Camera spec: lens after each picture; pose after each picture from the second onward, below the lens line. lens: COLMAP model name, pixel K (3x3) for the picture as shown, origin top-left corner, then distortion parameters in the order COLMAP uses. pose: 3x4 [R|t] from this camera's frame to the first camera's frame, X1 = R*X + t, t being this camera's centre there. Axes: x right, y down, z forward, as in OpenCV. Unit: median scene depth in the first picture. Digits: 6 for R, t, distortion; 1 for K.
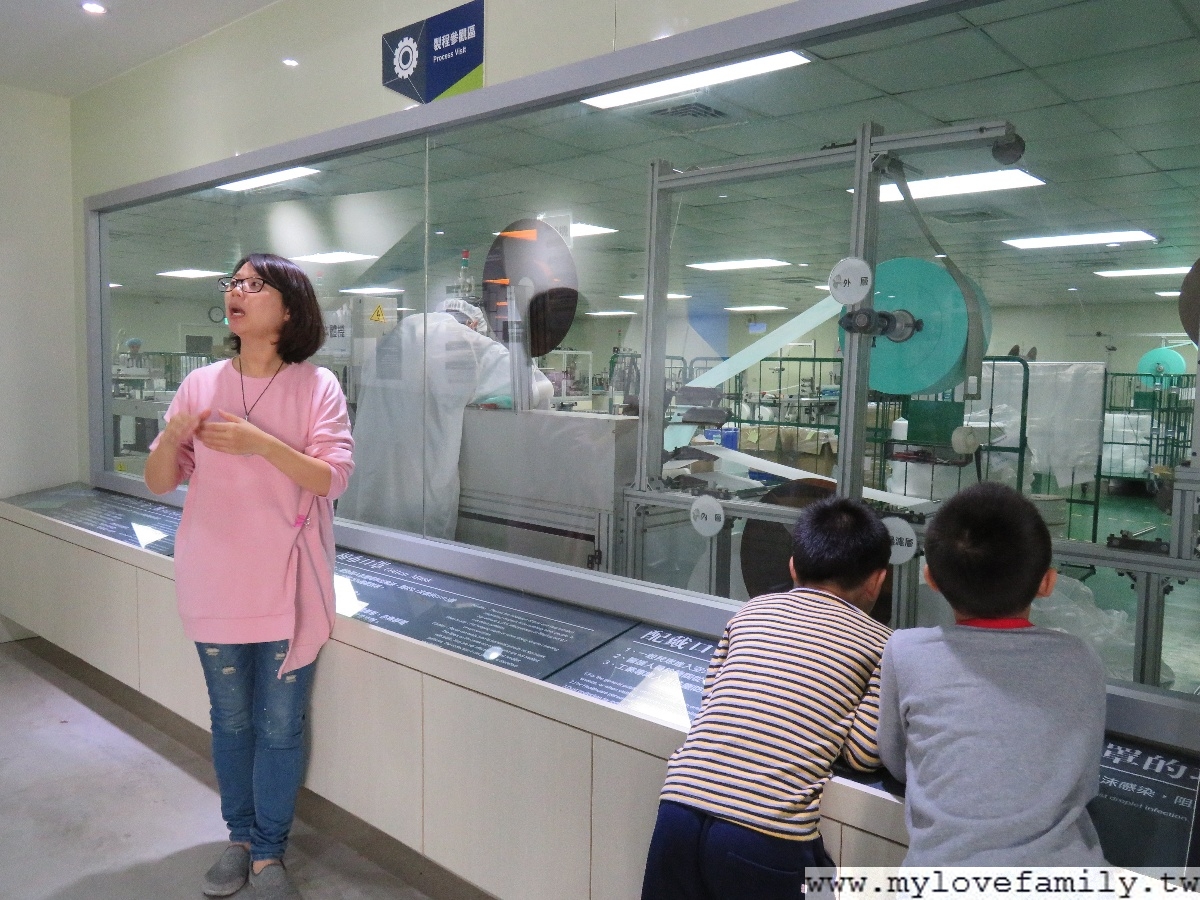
lens RADIAL K [[946.9, 0, 600.7], [0, 946.9, 449.6], [0, 0, 1]] dist [-0.002948, 0.001907]
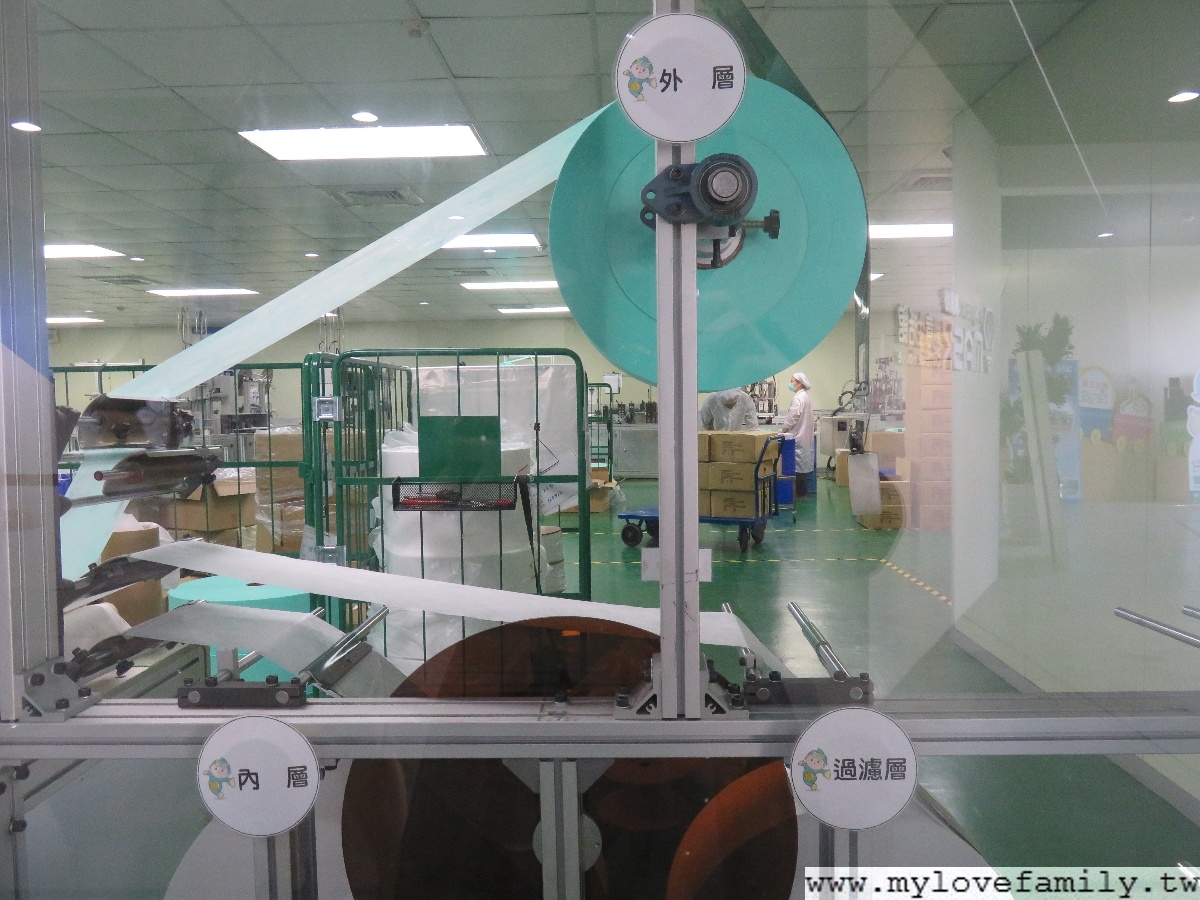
lens RADIAL K [[946.9, 0, 601.7], [0, 946.9, 446.8], [0, 0, 1]] dist [-0.002948, 0.001907]
pose [[0.768241, -0.068042, 0.636534, 0.000523], [0.086593, 0.996242, 0.001983, -0.031294], [-0.634277, 0.053596, 0.771246, 0.578194]]
